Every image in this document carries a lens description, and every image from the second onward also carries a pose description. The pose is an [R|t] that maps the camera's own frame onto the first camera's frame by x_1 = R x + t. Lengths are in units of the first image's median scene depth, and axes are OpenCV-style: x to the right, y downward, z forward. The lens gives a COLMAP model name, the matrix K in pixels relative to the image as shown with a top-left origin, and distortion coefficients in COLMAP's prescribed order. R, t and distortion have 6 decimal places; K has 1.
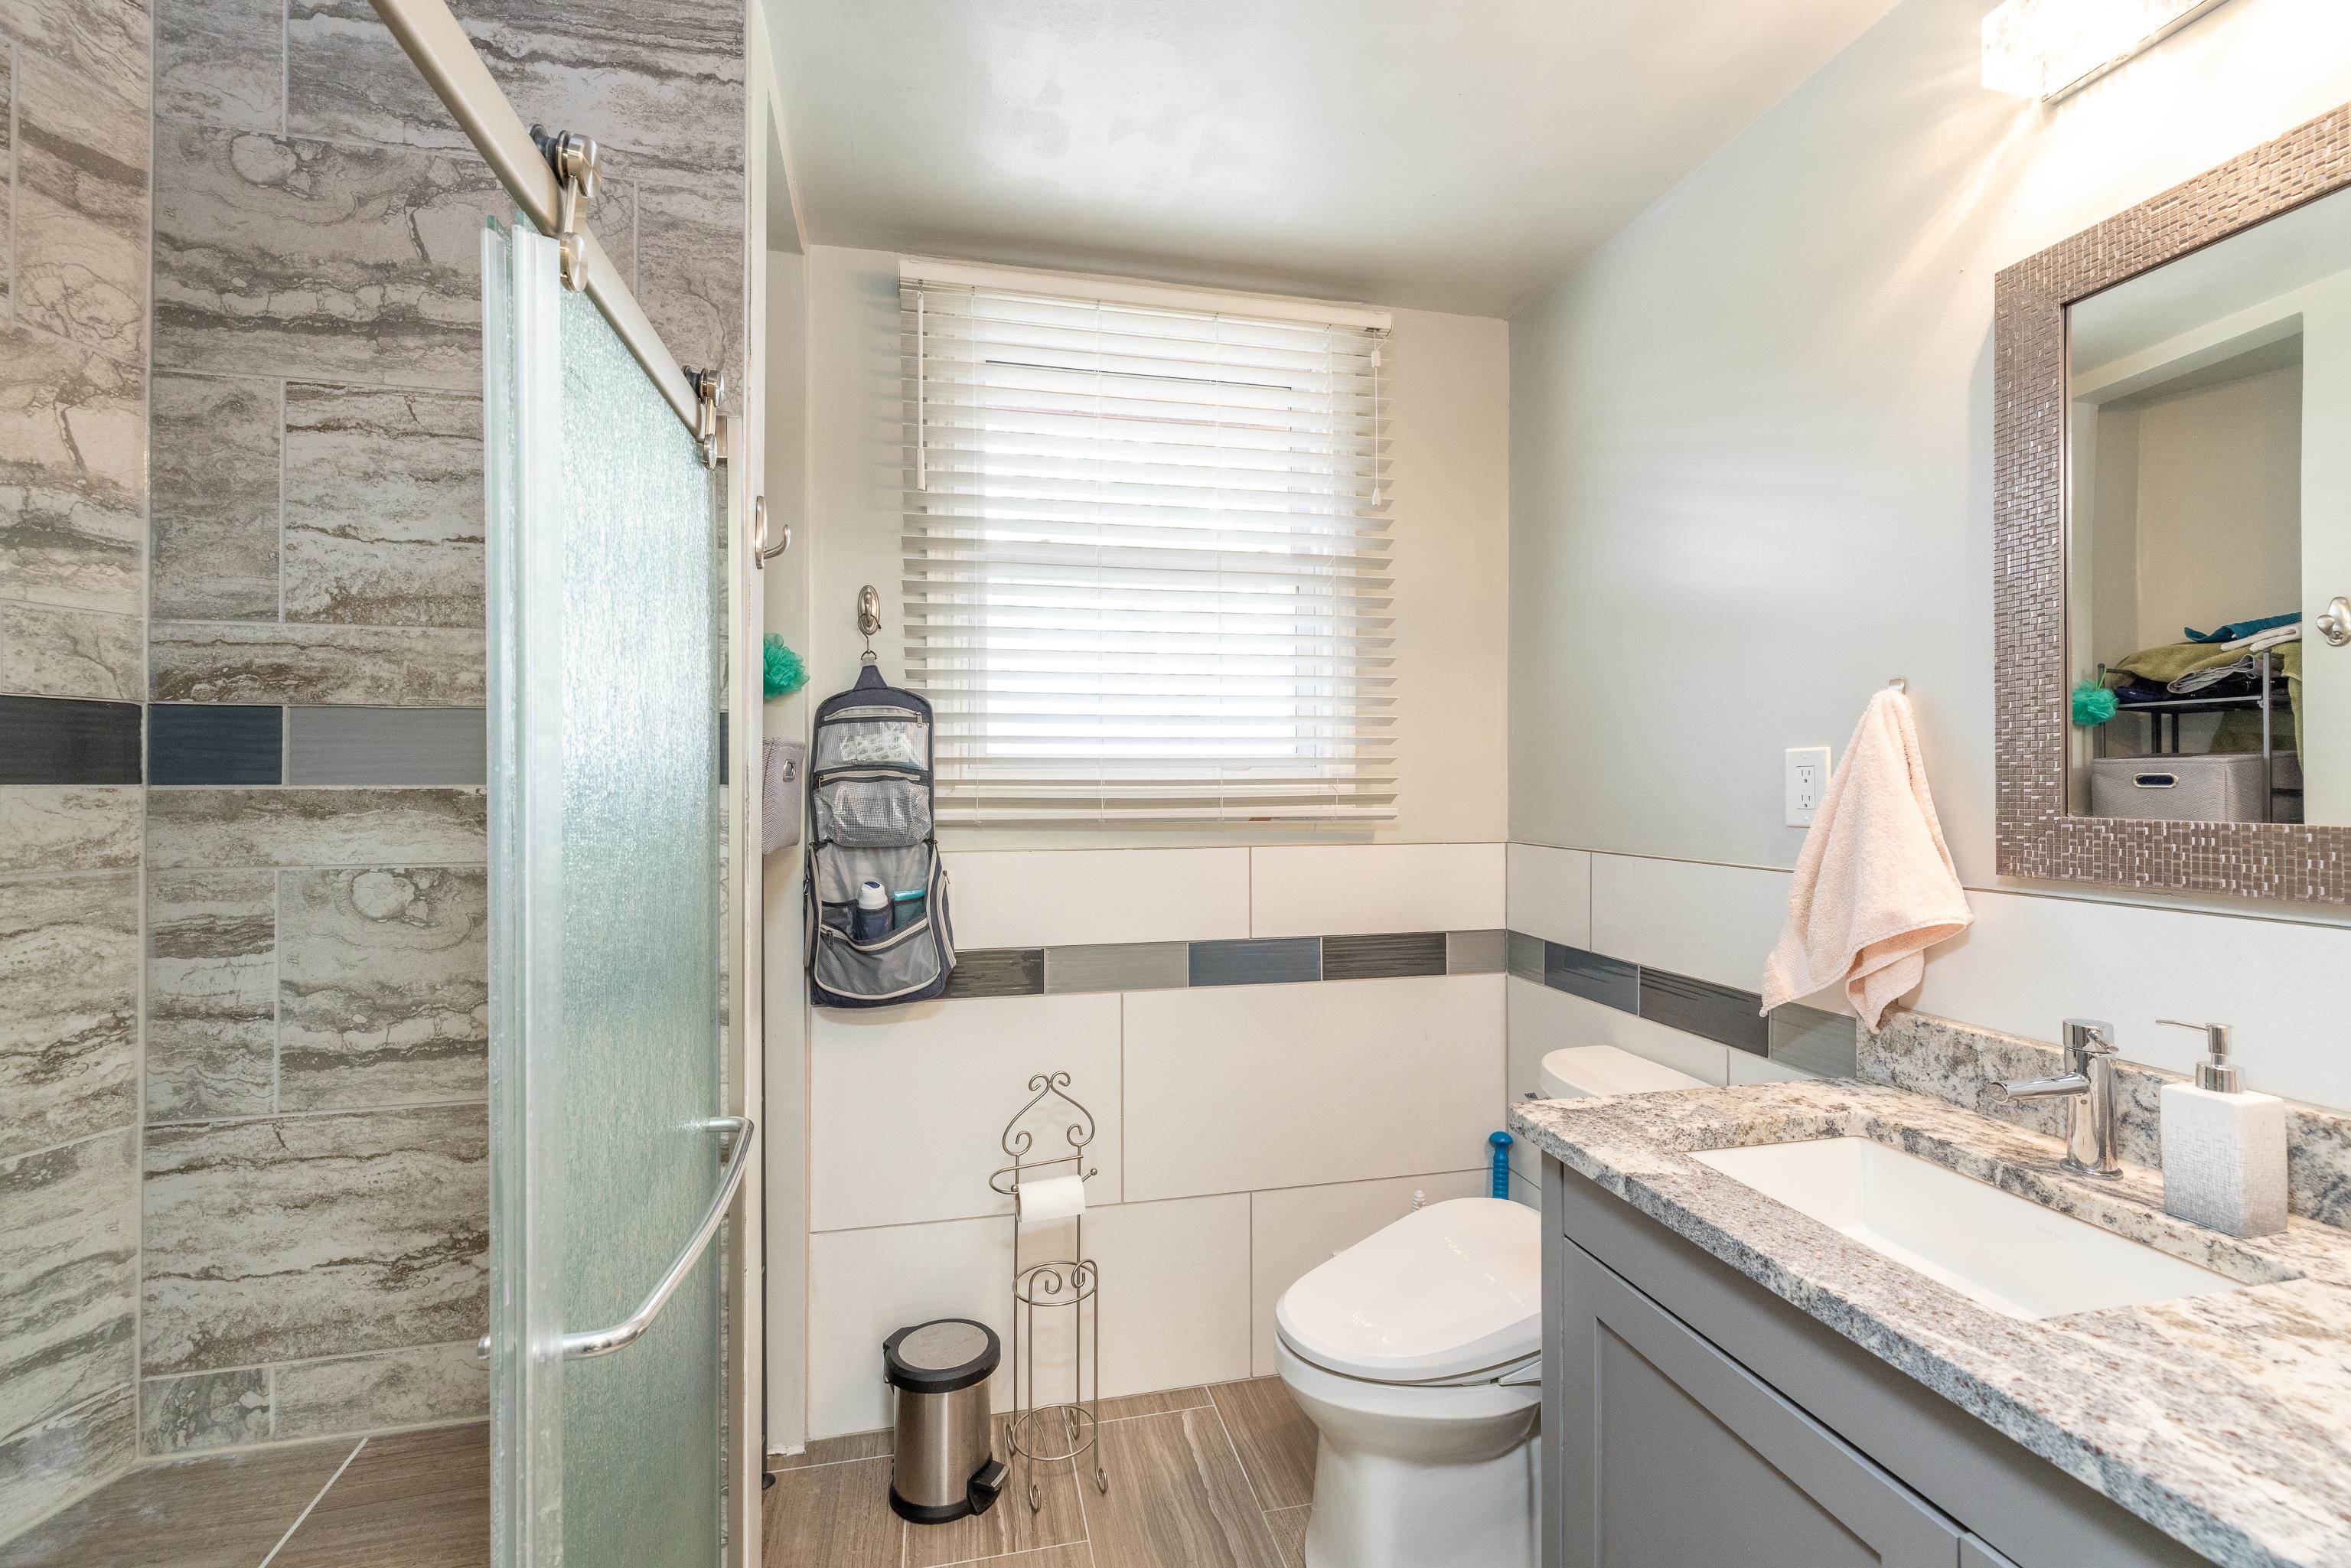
lens RADIAL K [[1020.4, 0, 1173.3], [0, 1020.4, 778.8], [0, 0, 1]] dist [0.000172, 0.000016]
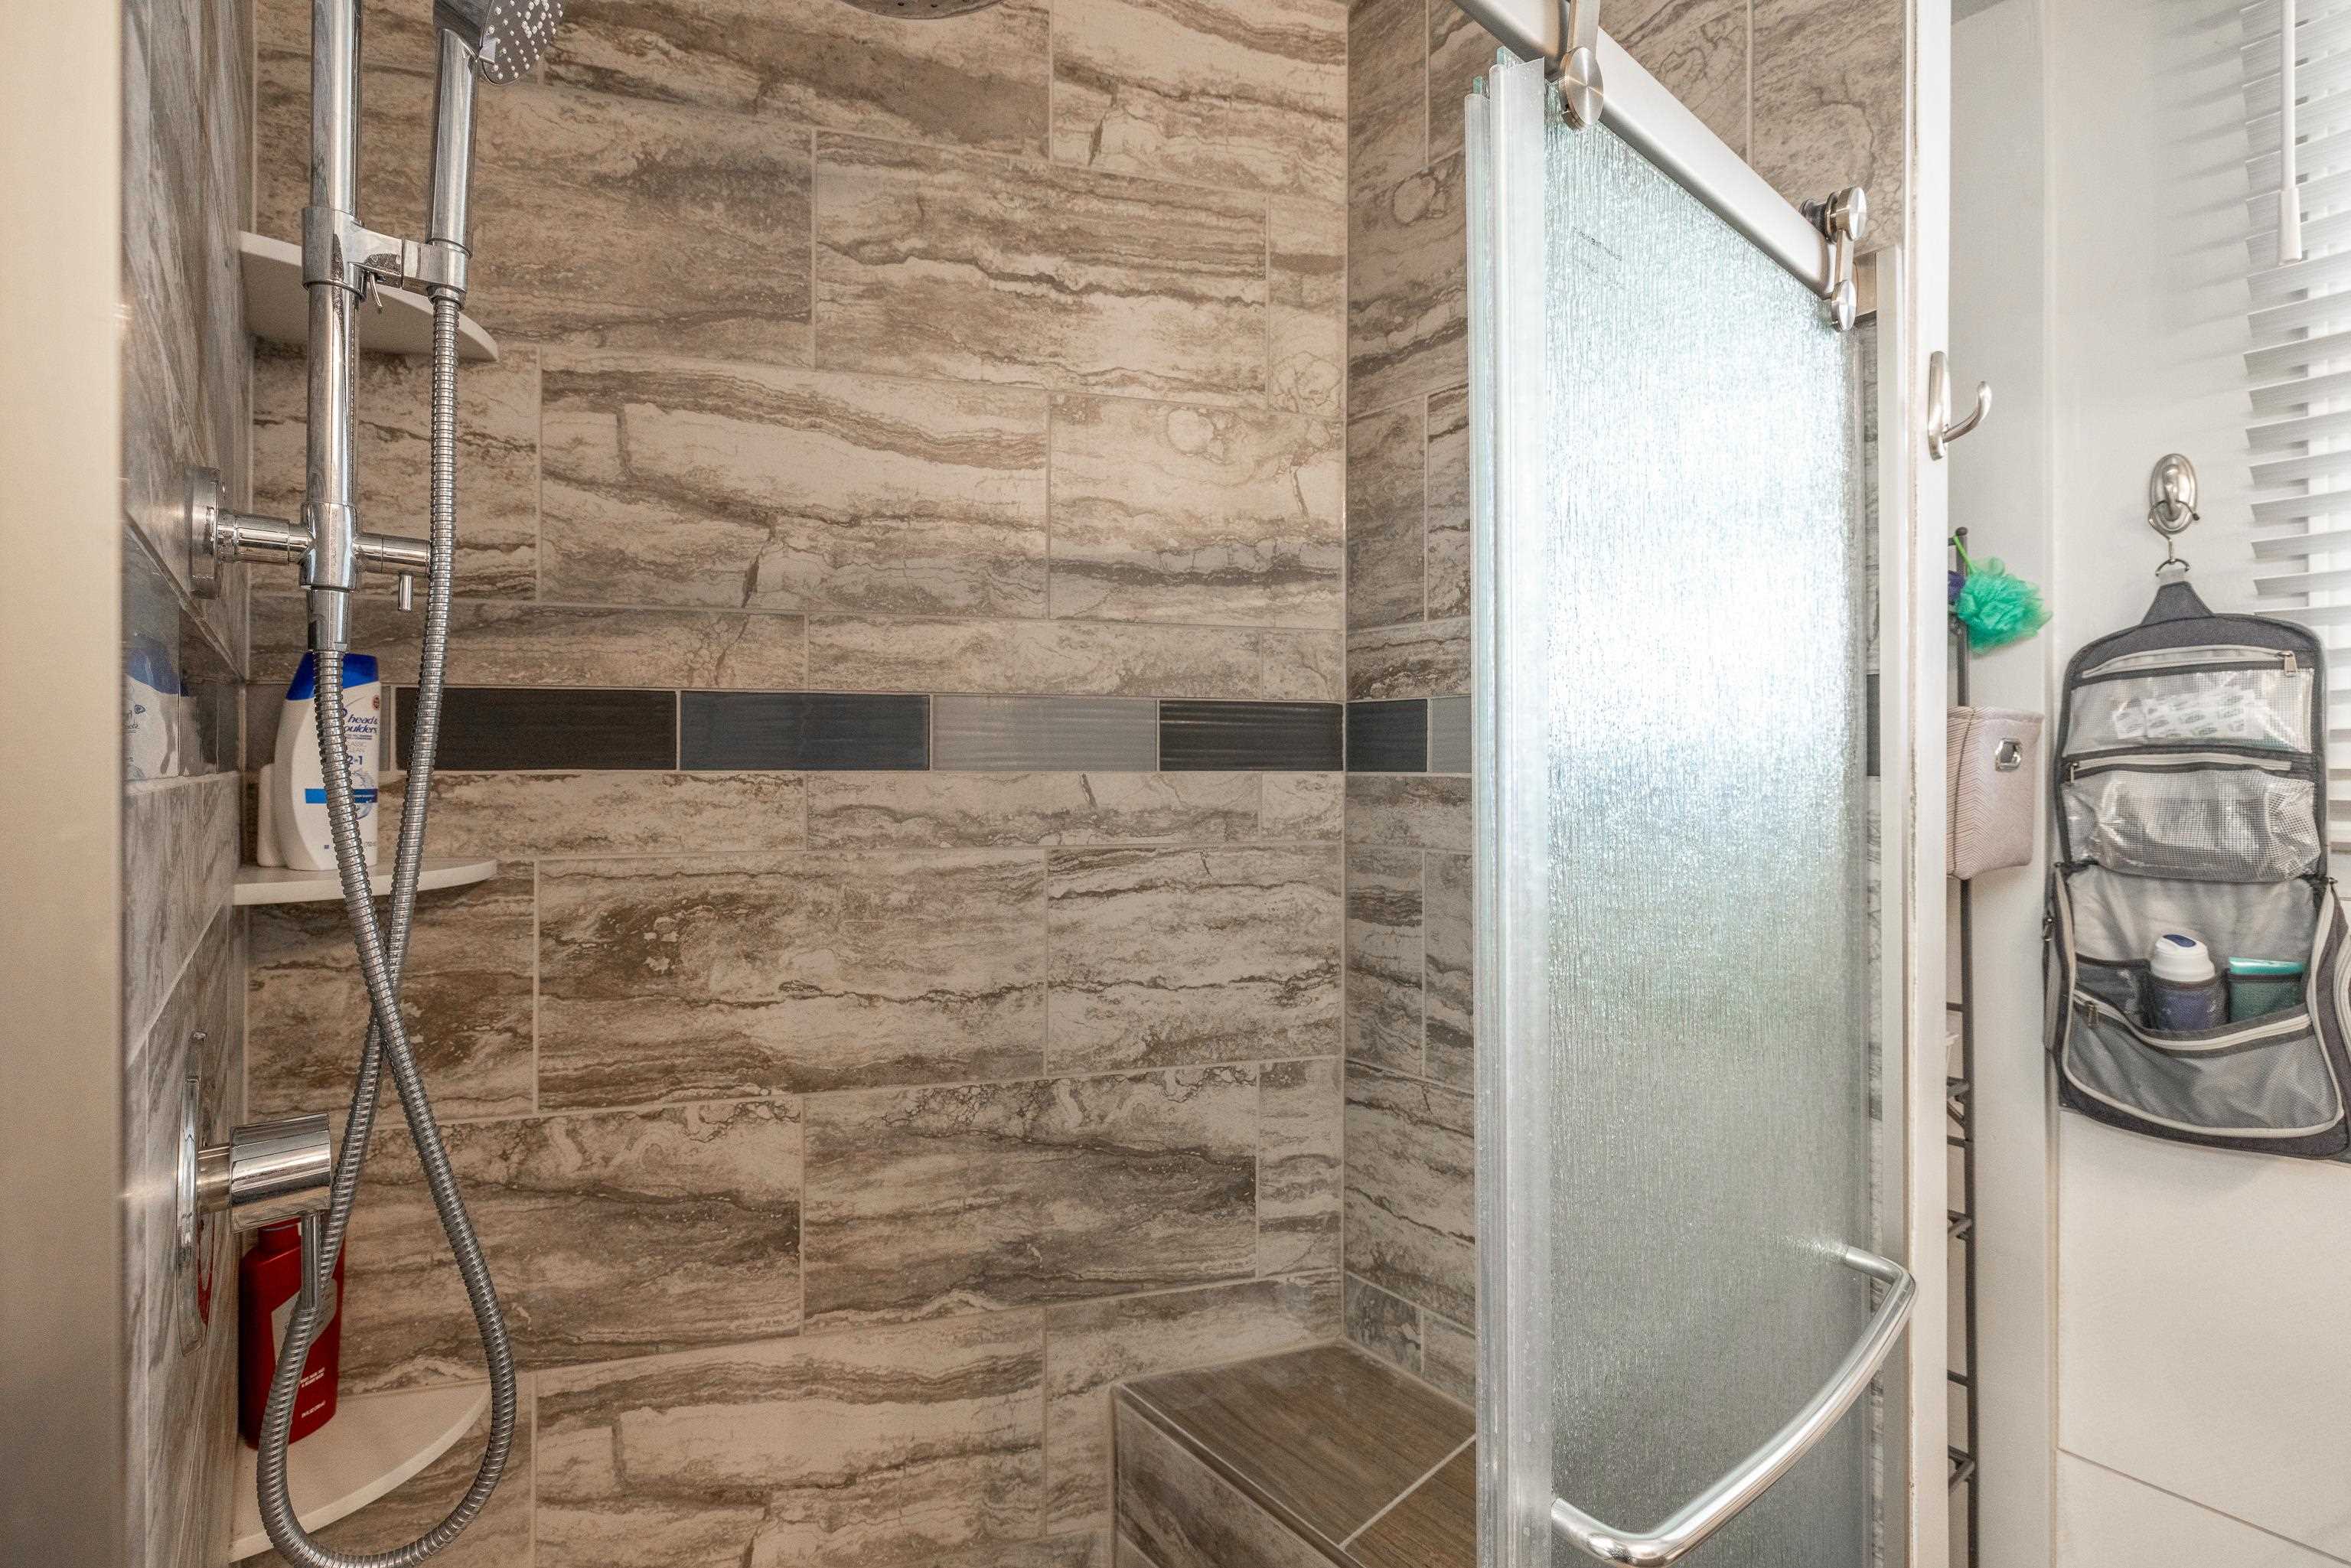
lens RADIAL K [[1020.4, 0, 1186.2], [0, 1020.4, 759.4], [0, 0, 1]] dist [0.000172, 0.000016]
pose [[0.457552, -0.002437, -0.889180, -0.034595], [0.000322, 0.999997, -0.002575, -0.004871], [0.889183, 0.000892, 0.457551, 0.283225]]
